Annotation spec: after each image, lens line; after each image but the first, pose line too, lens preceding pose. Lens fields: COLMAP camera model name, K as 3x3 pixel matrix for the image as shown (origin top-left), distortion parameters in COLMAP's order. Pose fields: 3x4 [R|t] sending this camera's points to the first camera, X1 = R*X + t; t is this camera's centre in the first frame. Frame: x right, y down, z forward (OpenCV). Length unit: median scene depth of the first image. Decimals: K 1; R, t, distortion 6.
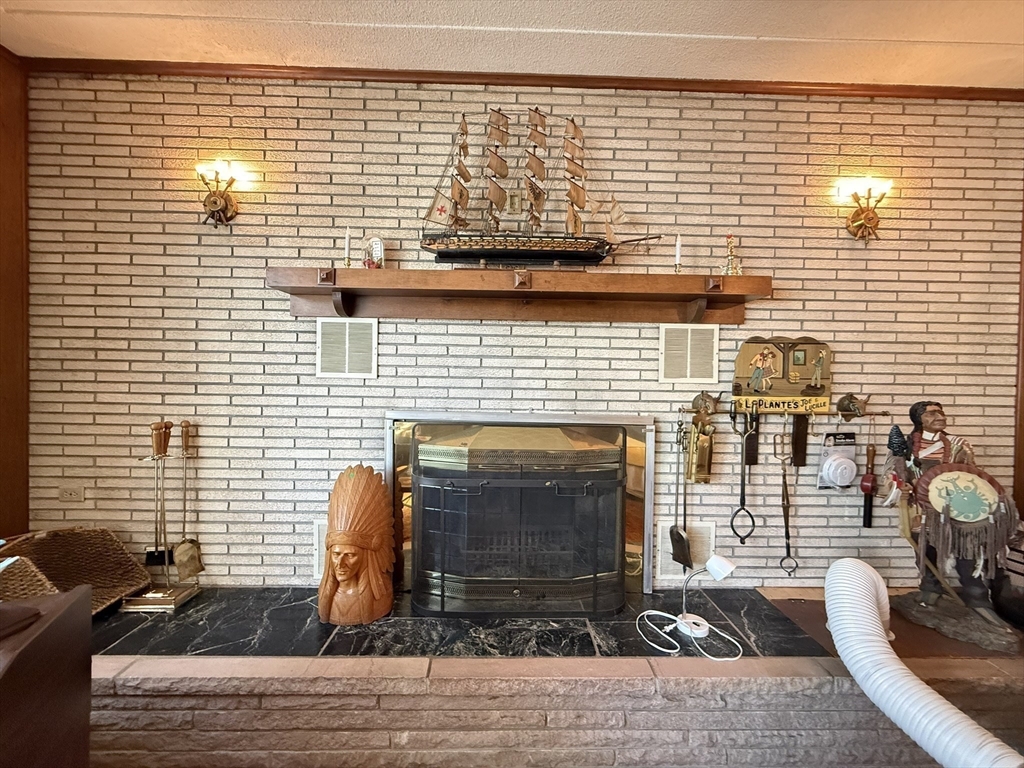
lens RADIAL K [[403.7, 0, 514.7], [0, 403.7, 387.3], [0, 0, 1]] dist [-0.001048, 0.000097]
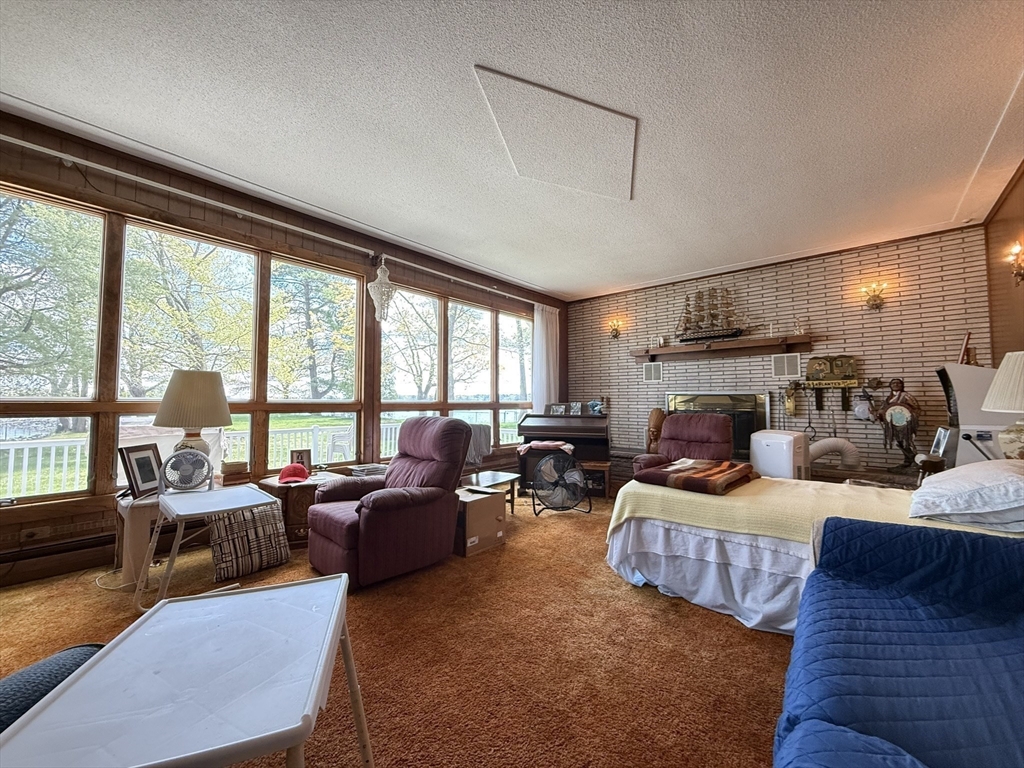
lens RADIAL K [[403.7, 0, 511.4], [0, 403.7, 383.8], [0, 0, 1]] dist [-0.001048, 0.000097]
pose [[0.744417, -0.046285, -0.666109, 0.845324], [0.002522, 0.997782, -0.066512, 0.196019], [0.667711, 0.047833, 0.742883, -2.040943]]
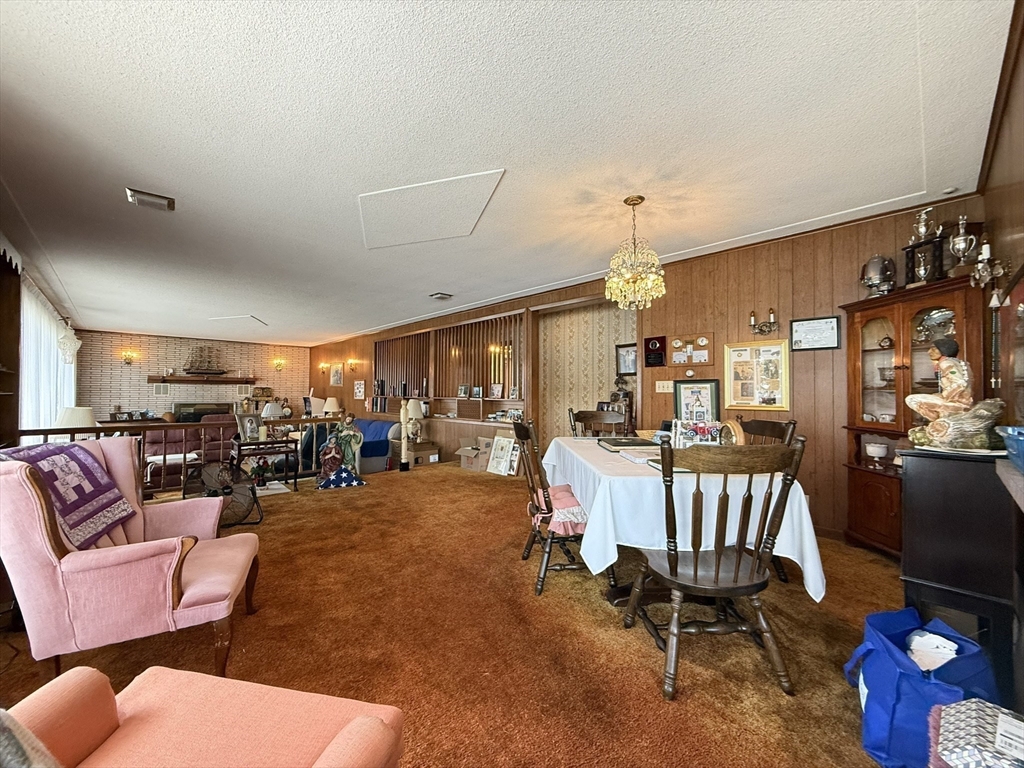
lens RADIAL K [[403.7, 0, 513.9], [0, 403.7, 386.9], [0, 0, 1]] dist [-0.001048, 0.000097]
pose [[0.730994, -0.001738, 0.682382, -0.635074], [0.014441, 0.999812, -0.012924, -0.002926], [-0.682231, 0.019301, 0.730882, -5.643724]]
